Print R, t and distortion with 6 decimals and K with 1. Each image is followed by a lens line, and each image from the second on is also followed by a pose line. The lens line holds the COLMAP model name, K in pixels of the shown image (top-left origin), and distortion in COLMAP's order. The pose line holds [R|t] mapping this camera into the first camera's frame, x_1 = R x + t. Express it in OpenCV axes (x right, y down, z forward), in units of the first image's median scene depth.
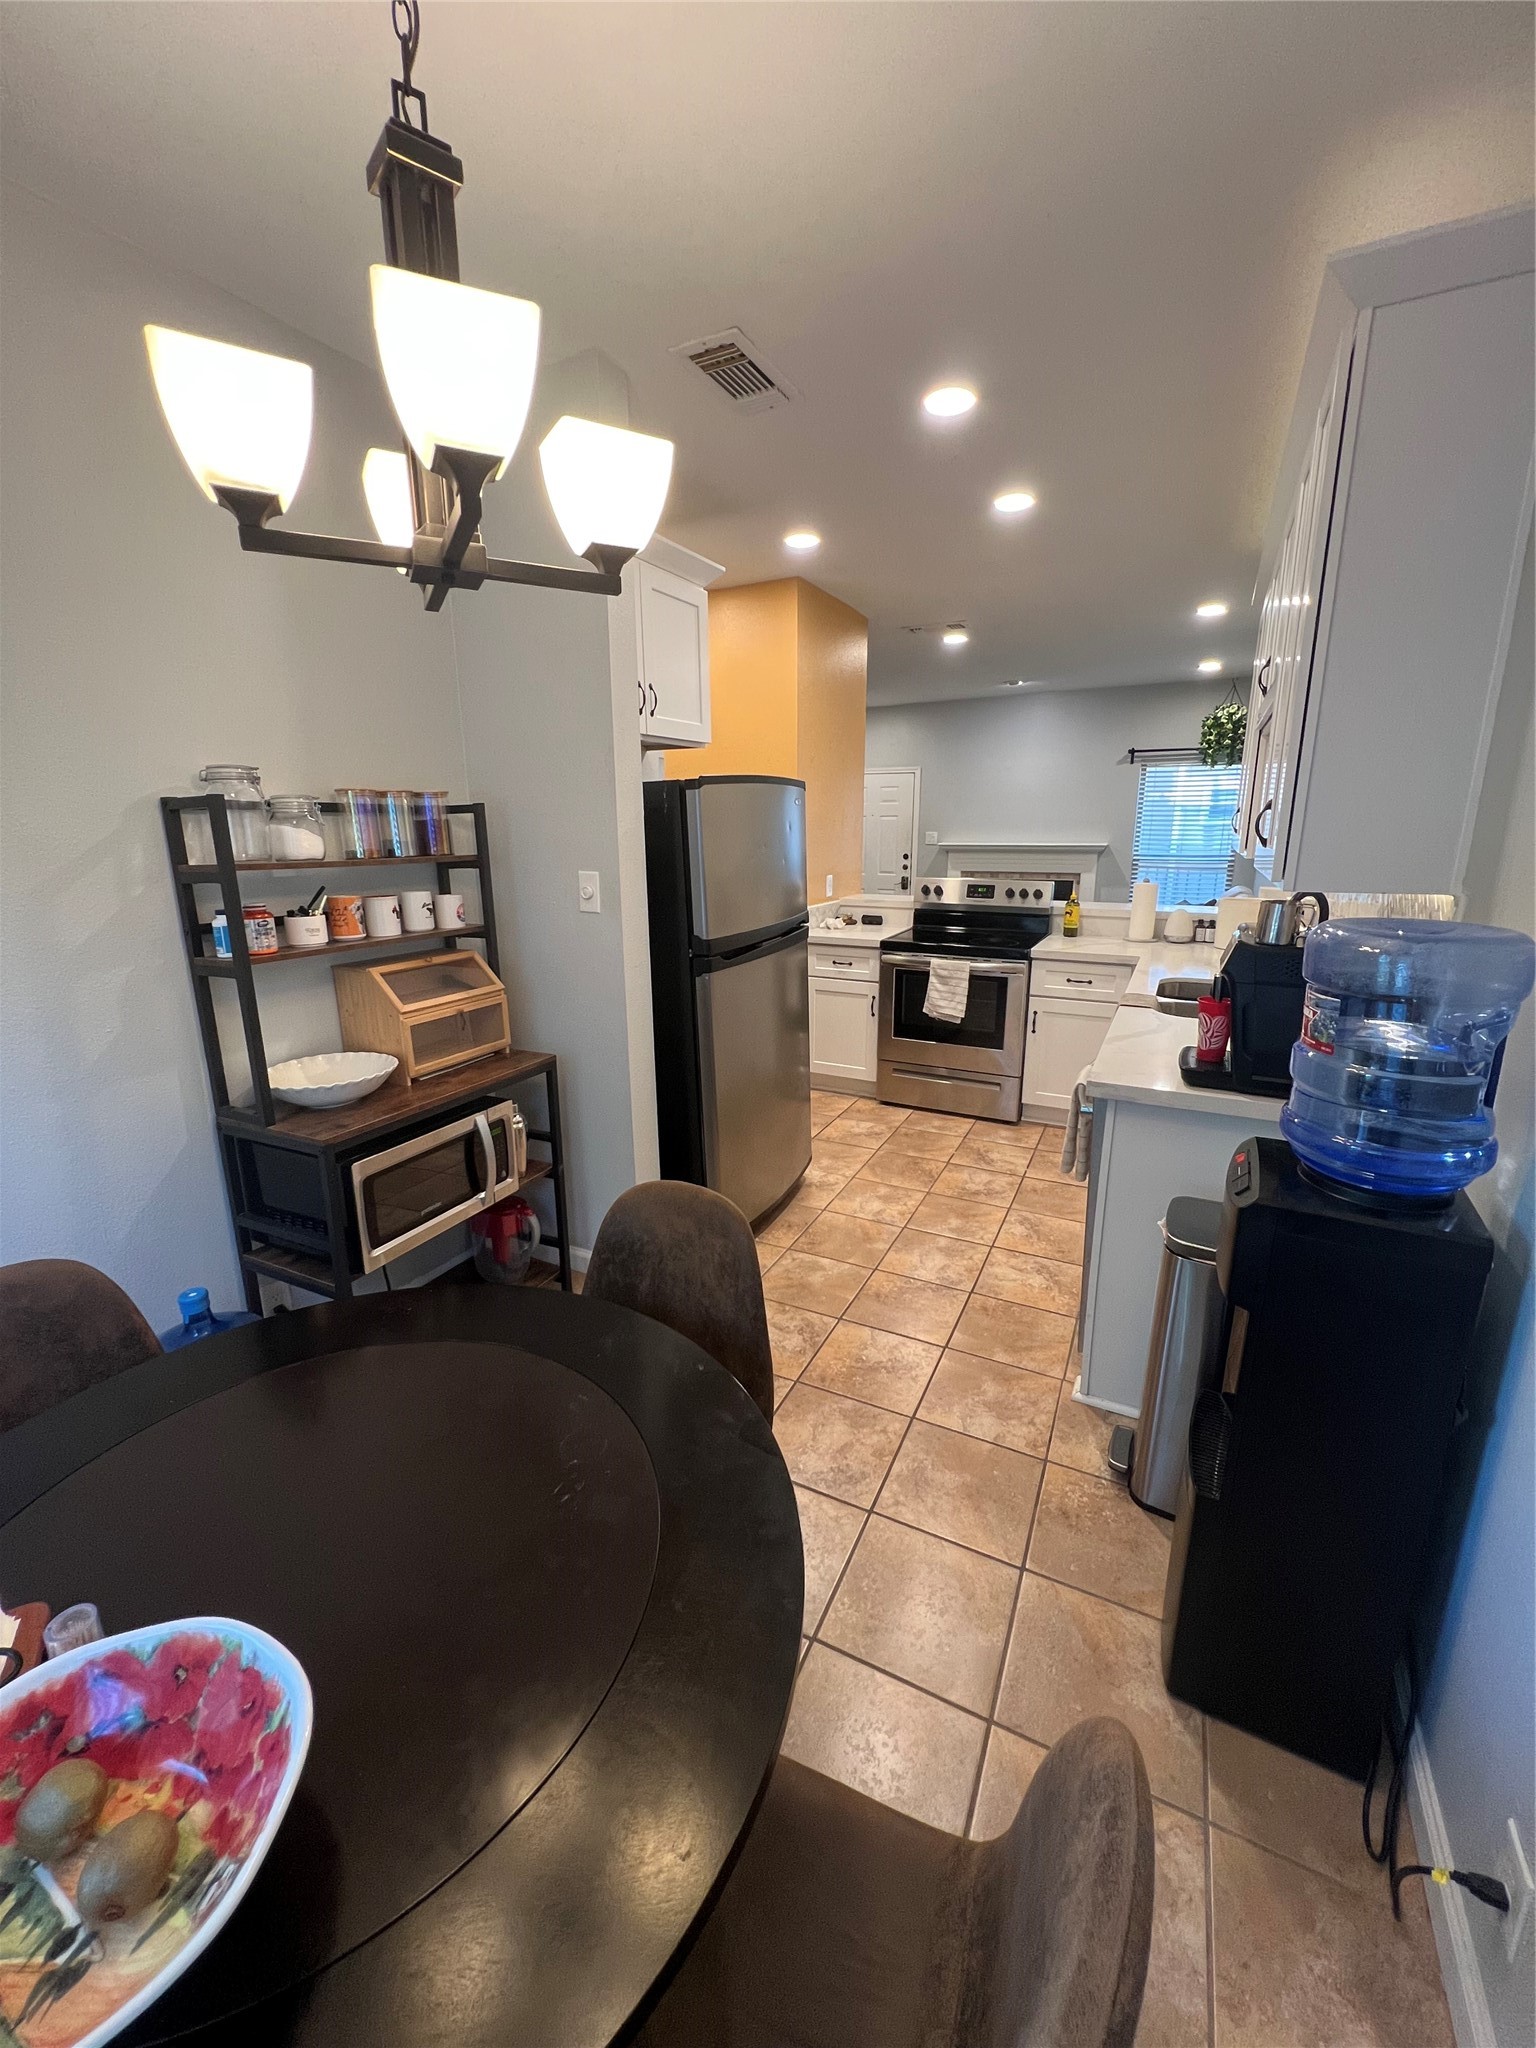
lens RADIAL K [[820.4, 0, 763.2], [0, 820.4, 1025.2], [0, 0, 1]] dist [-0.001419, 0.000401]
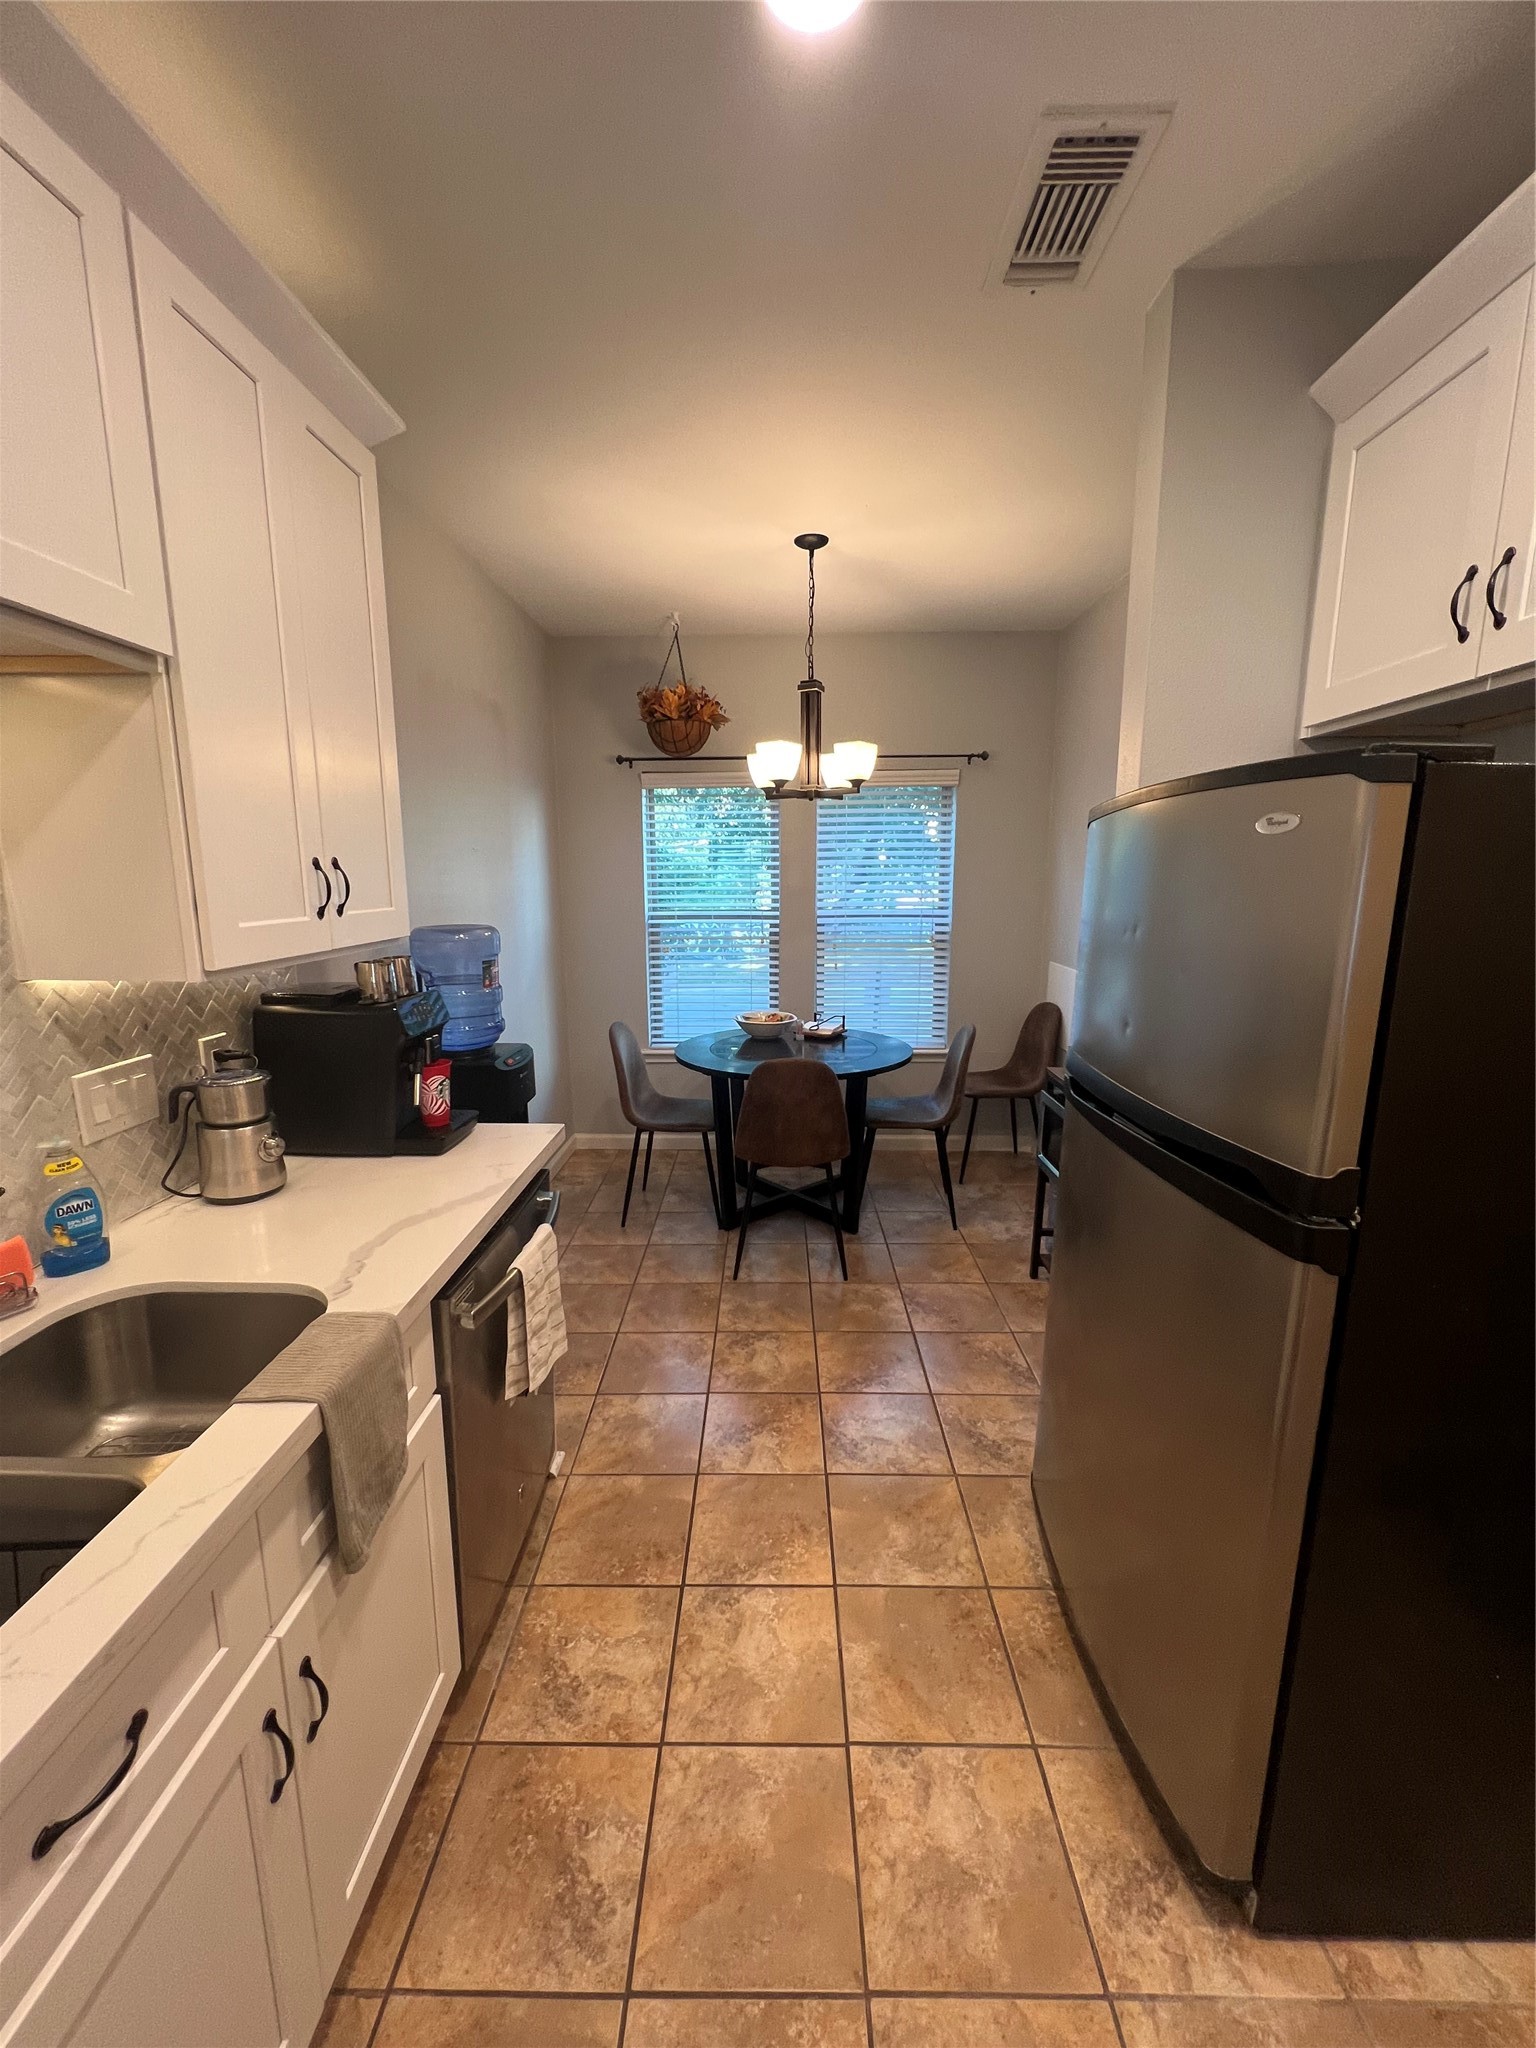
lens RADIAL K [[820.4, 0, 763.2], [0, 820.4, 1025.2], [0, 0, 1]] dist [-0.001419, 0.000401]
pose [[-0.901199, 0.085726, -0.424842, 0.350329], [-0.099377, 0.913255, 0.395083, -0.282578], [0.421858, 0.398268, -0.814505, 1.111024]]
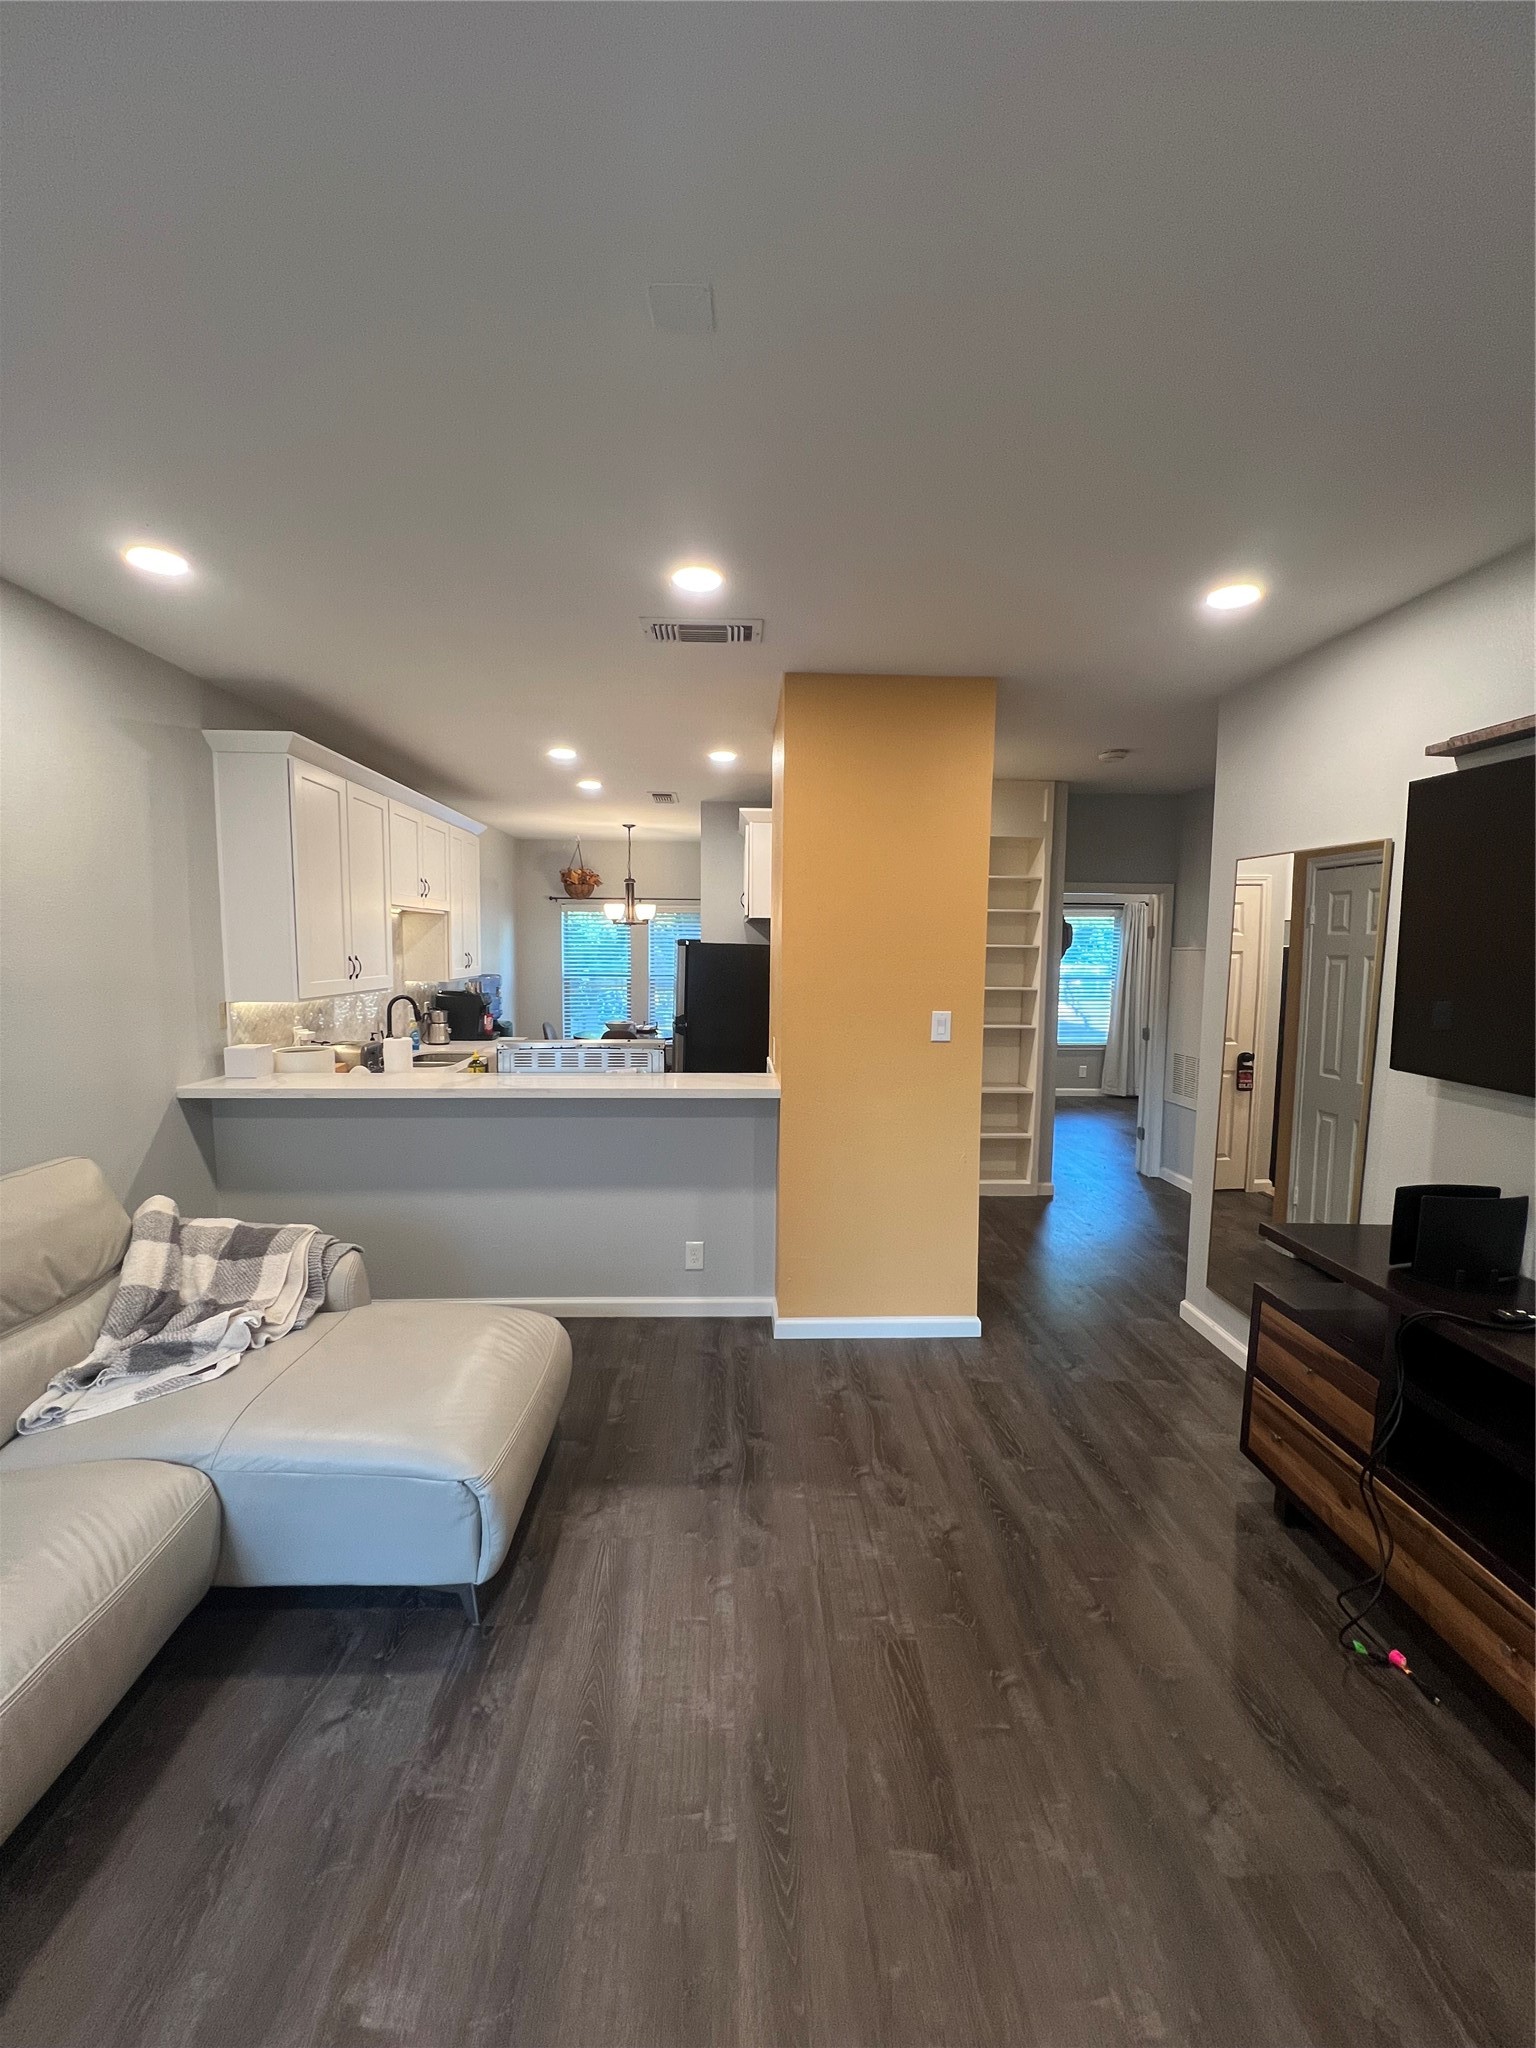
lens RADIAL K [[822.9, 0, 760.2], [0, 822.9, 1027.9], [0, 0, 1]] dist [0.020365, -0.000038]
pose [[-0.866850, 0.043333, -0.496682, 0.698088], [-0.131551, 0.941032, 0.311695, -0.630179], [0.480900, 0.335532, -0.810033, 2.330142]]
